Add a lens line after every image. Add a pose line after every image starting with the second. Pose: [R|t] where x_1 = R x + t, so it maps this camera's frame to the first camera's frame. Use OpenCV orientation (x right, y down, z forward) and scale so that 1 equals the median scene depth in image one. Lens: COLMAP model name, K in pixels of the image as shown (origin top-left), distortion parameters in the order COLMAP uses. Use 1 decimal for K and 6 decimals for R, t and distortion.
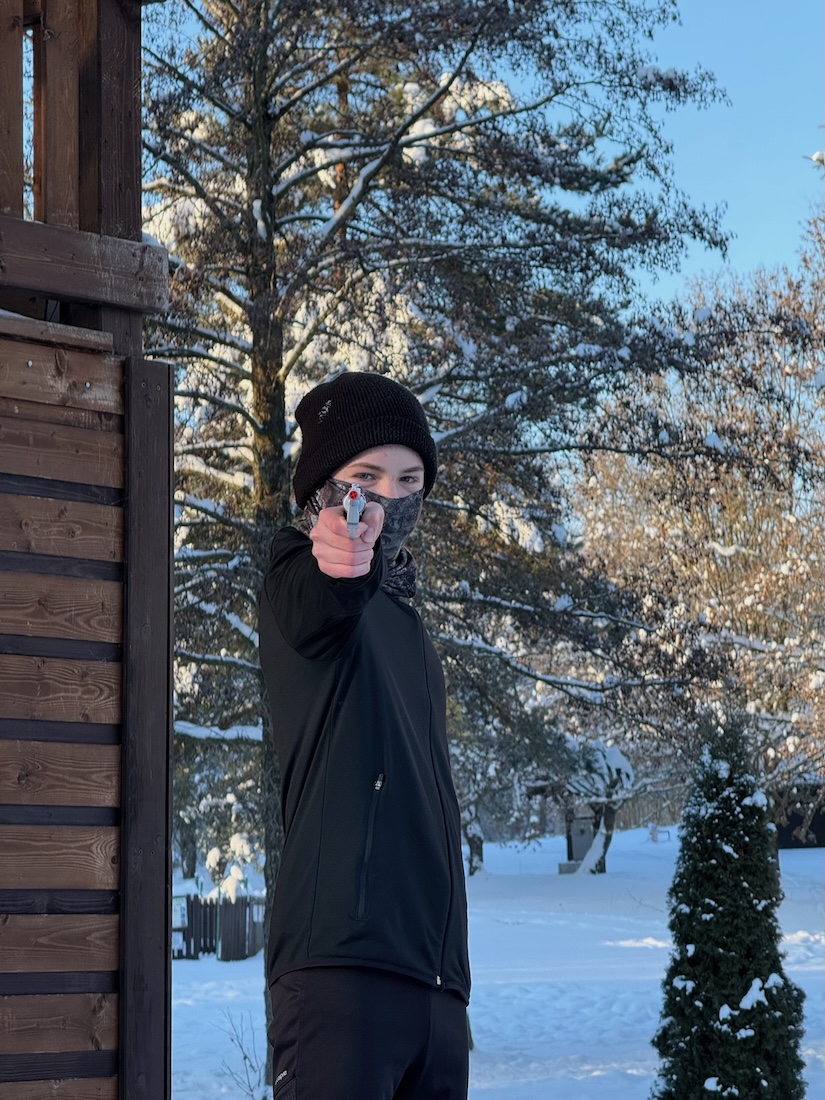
lens RADIAL K [[3860.9, 0, 442.7], [0, 3860.9, 546.7], [0, 0, 1]] dist [0.304827, -0.776234]
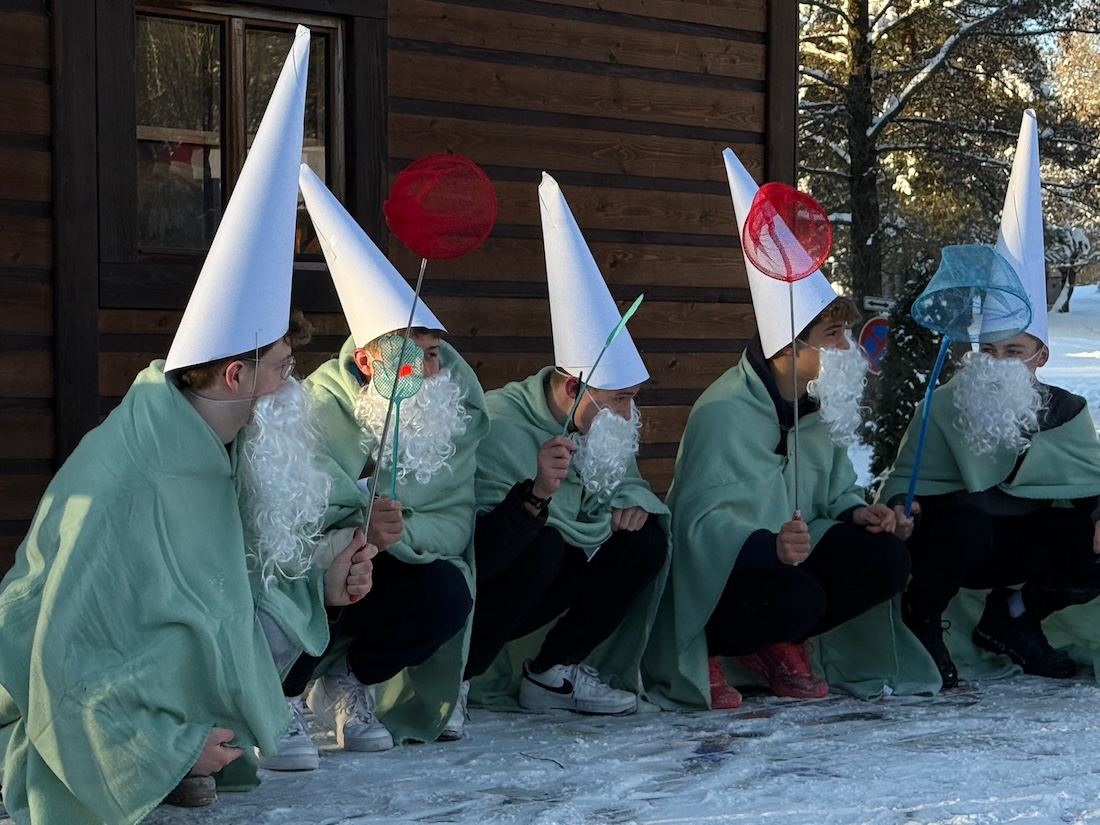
lens RADIAL K [[2362.9, 0, 550.0], [0, 2362.9, 412.5], [0, 0, 1]] dist [0.133308, 0.088097]
pose [[0.985216, 0.012982, -0.170826, -0.000952], [0.008527, 0.992173, 0.124578, 0.005142], [0.171107, -0.124193, 0.977394, 0.009162]]
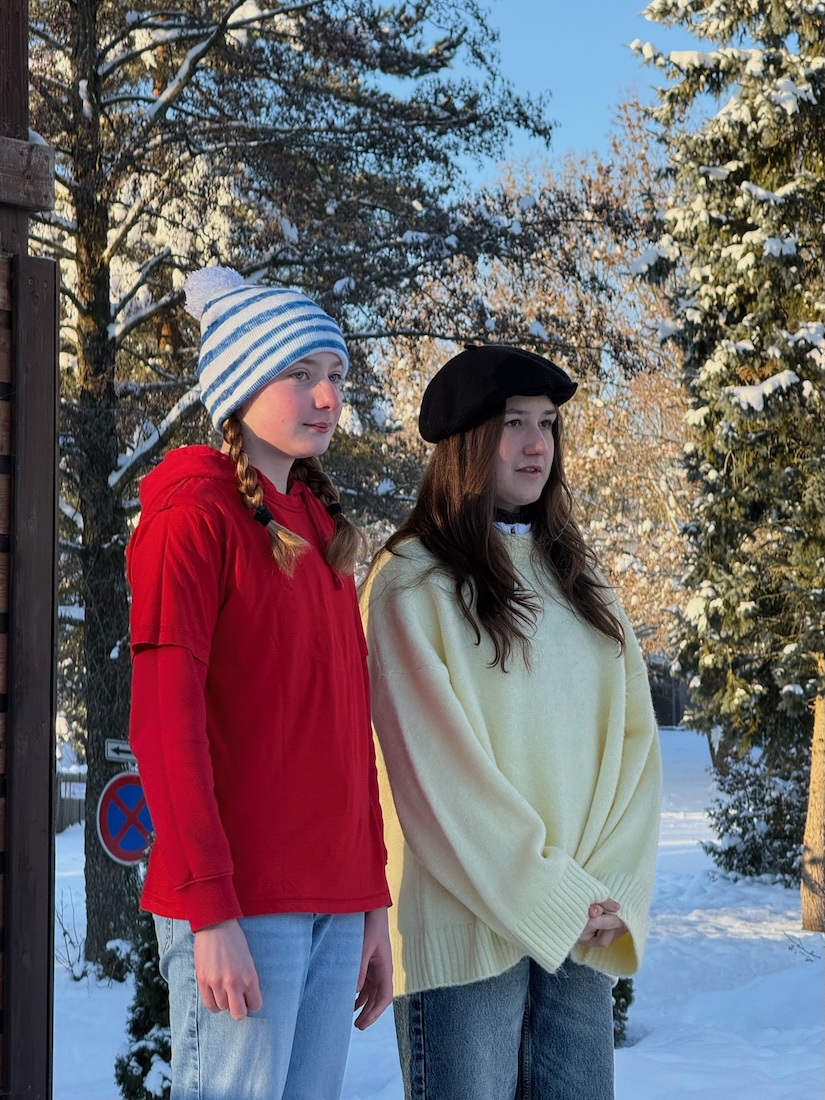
lens RADIAL K [[3860.9, 0, 442.7], [0, 3860.9, 546.7], [0, 0, 1]] dist [0.304827, -0.776234]
pose [[0.998585, 0.009920, 0.052245, -0.006466], [-0.011558, 0.999448, 0.031158, -0.001504], [-0.051907, -0.031718, 0.998148, -0.009454]]
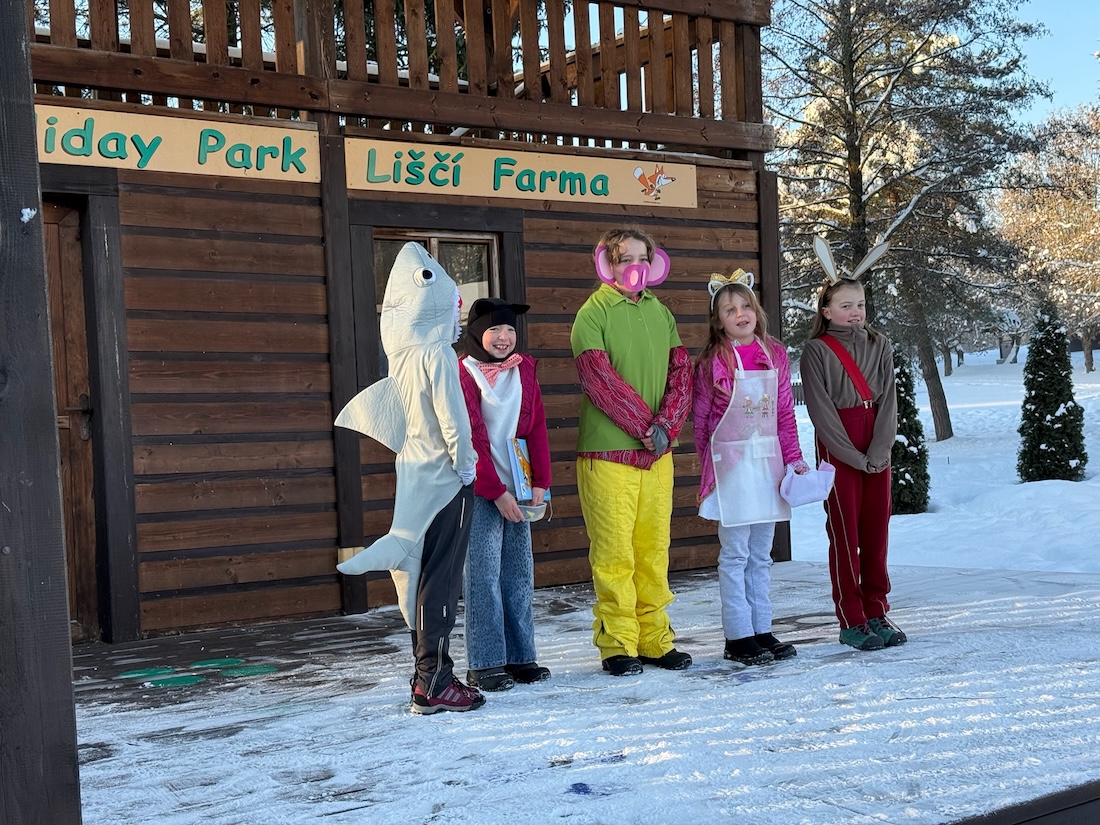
lens RADIAL K [[1516.8, 0, 550.0], [0, 1516.8, 412.5], [0, 0, 1]] dist [0.180671, -0.328157]
pose [[0.966436, -0.032181, -0.254882, 0.011295], [0.059831, 0.993037, 0.101479, -0.000277], [0.249842, -0.113322, 0.961633, -0.006502]]
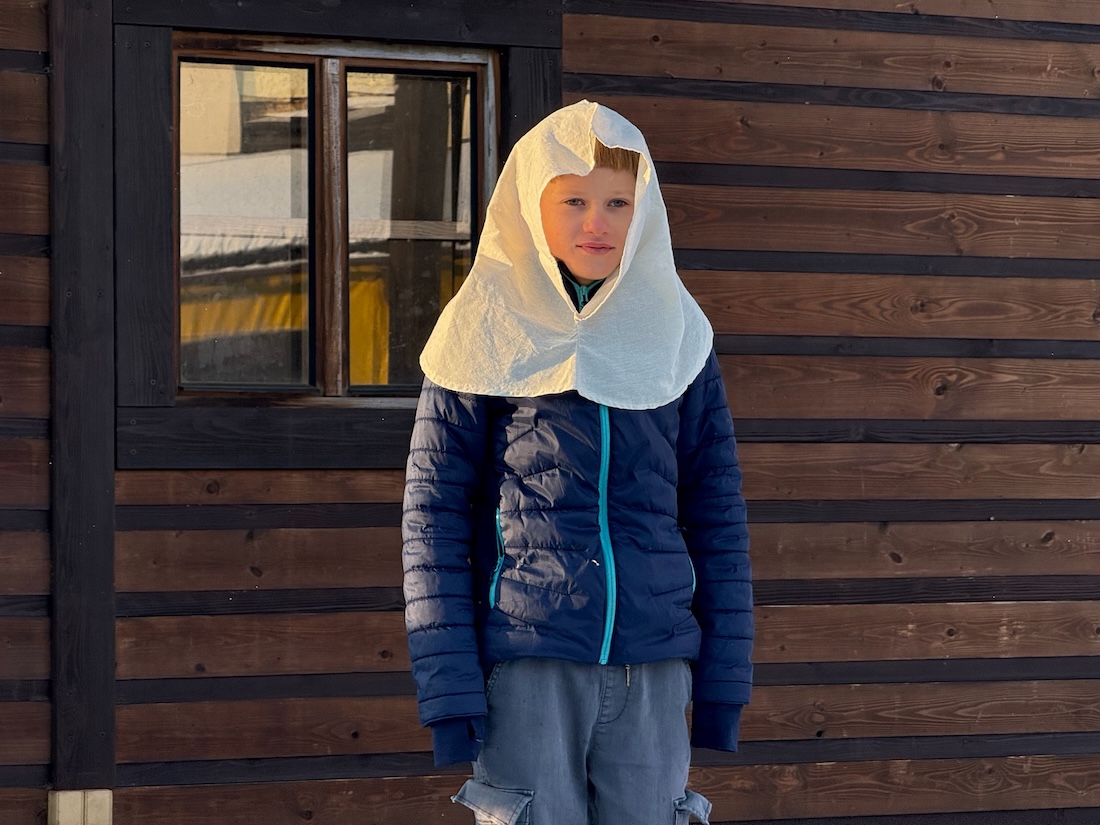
lens RADIAL K [[3860.9, 0, 550.0], [0, 3860.9, 412.5], [0, 0, 1]] dist [0.304827, -0.776234]
pose [[0.912181, -0.003526, -0.409773, 0.054242], [0.038348, 0.996310, 0.076791, -0.000151], [0.407990, -0.085761, 0.908950, -0.005260]]
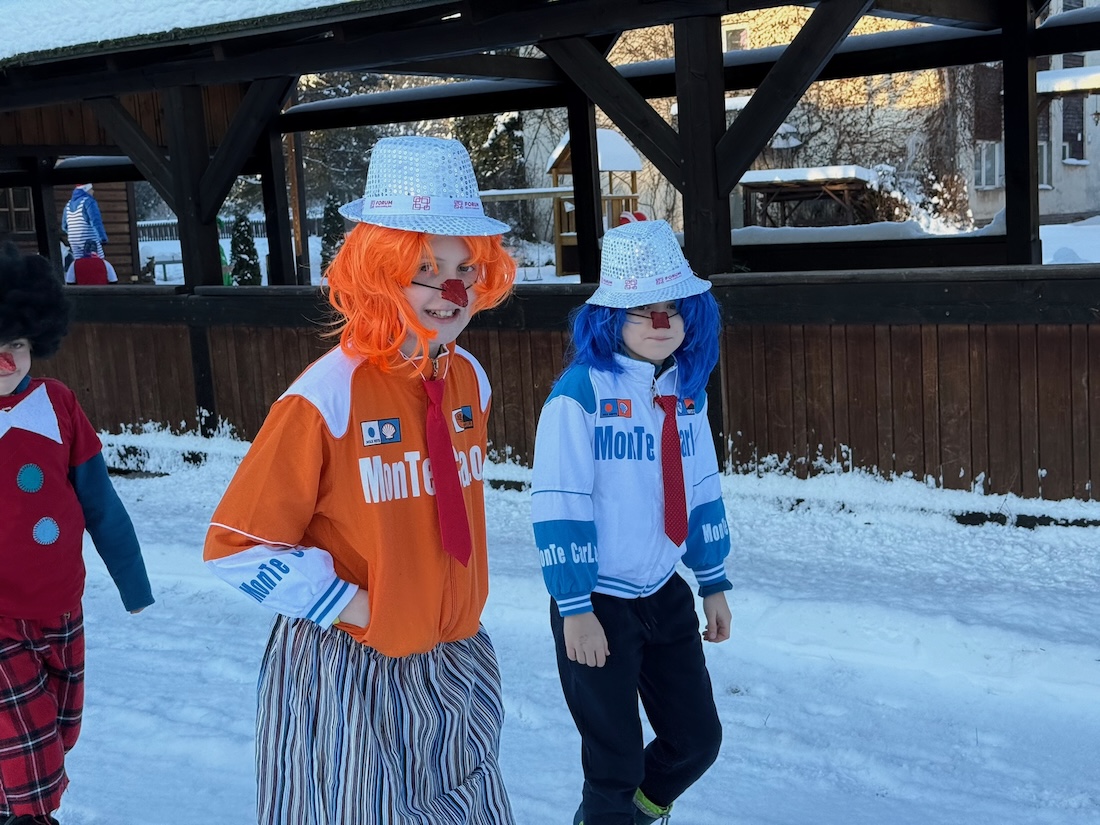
lens RADIAL K [[1528.8, 0, 550.0], [0, 1528.8, 412.5], [0, 0, 1]] dist [0.014926, 0.017340]
pose [[0.997992, -0.058596, 0.024053, 0.194405], [0.051855, 0.973894, 0.221000, -0.056573], [-0.036375, -0.219309, 0.974977, -0.614734]]
